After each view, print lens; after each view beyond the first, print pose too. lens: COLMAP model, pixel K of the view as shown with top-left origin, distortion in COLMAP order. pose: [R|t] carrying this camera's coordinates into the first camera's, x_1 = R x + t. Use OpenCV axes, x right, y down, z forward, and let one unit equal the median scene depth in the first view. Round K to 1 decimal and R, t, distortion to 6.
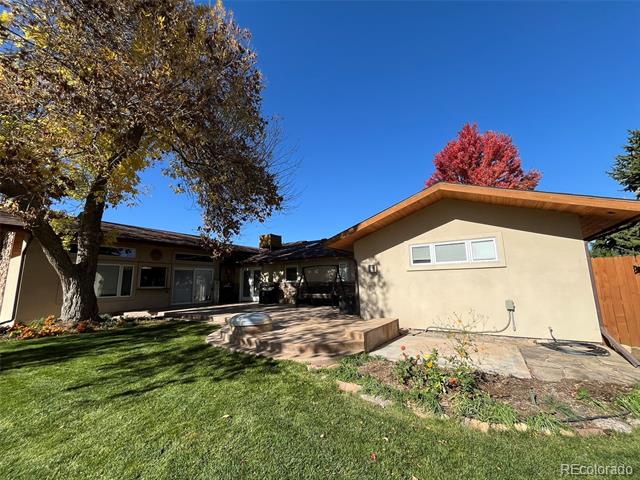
lens RADIAL K [[259.4, 0, 321.9], [0, 259.4, 241.3], [0, 0, 1]] dist [-0.001022, -0.000345]
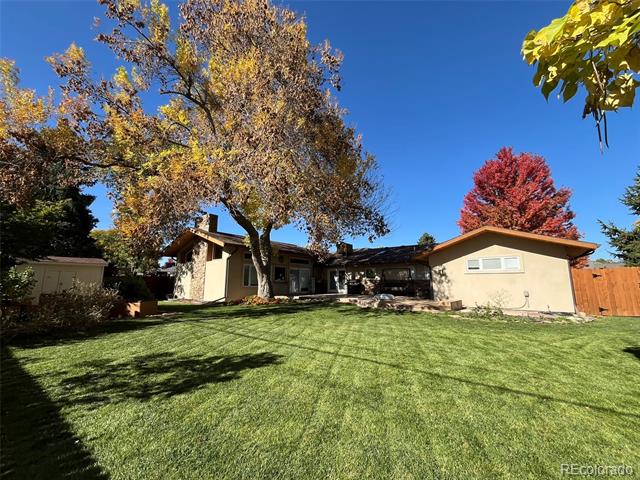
lens RADIAL K [[259.4, 0, 320.4], [0, 259.4, 244.1], [0, 0, 1]] dist [-0.001022, -0.000345]
pose [[0.994626, 0.006958, -0.103295, -0.275155], [-0.005592, 0.999893, 0.013507, -0.062093], [0.103378, -0.012857, 0.994559, -0.498607]]
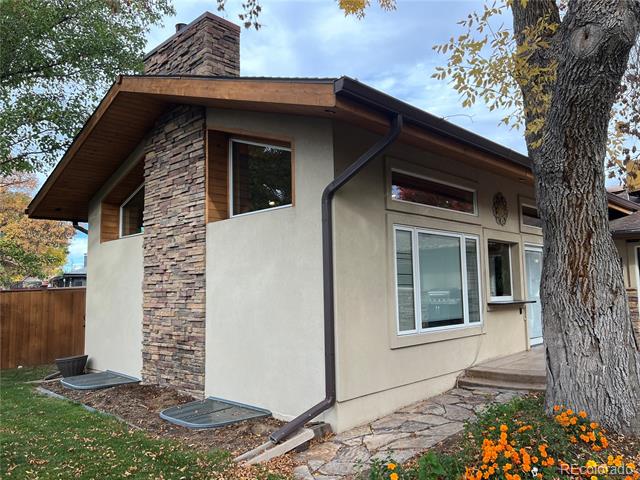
lens RADIAL K [[487.1, 0, 320.4], [0, 487.1, 242.5], [0, 0, 1]] dist [0.009497, -0.000444]
pose [[0.979978, -0.020982, -0.197997, -0.800699], [0.035176, 0.997034, 0.068446, 0.046561], [0.195974, -0.074040, 0.977810, 0.305015]]
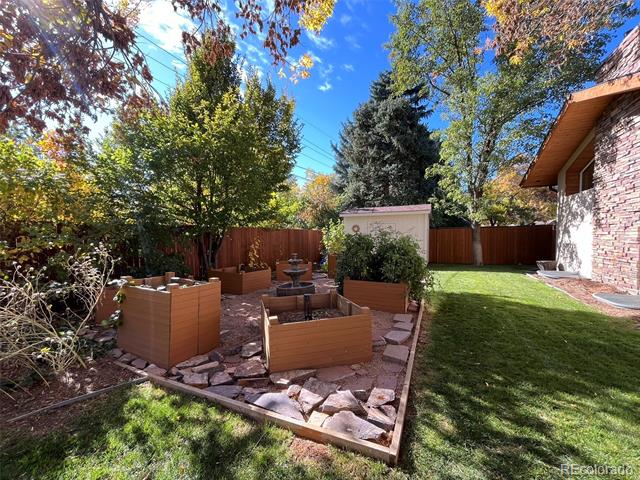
lens RADIAL K [[259.4, 0, 318.9], [0, 259.4, 240.4], [0, 0, 1]] dist [-0.001022, -0.000345]
pose [[0.123635, 0.043573, -0.991371, -0.674242], [0.161648, 0.984807, 0.063444, 0.052203], [0.979073, -0.168097, 0.114714, 0.242346]]
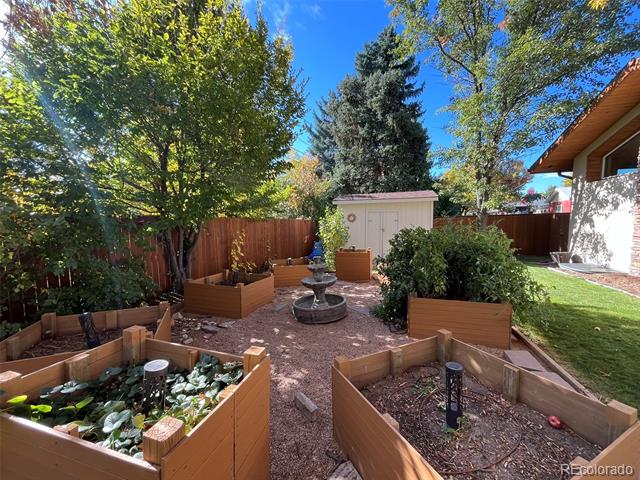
lens RADIAL K [[259.4, 0, 318.4], [0, 259.4, 239.1], [0, 0, 1]] dist [-0.001022, -0.000345]
pose [[0.266076, 0.081931, -0.960464, -0.844240], [0.160631, 0.978682, 0.127985, 0.033813], [0.950474, -0.188334, 0.247243, 0.167500]]
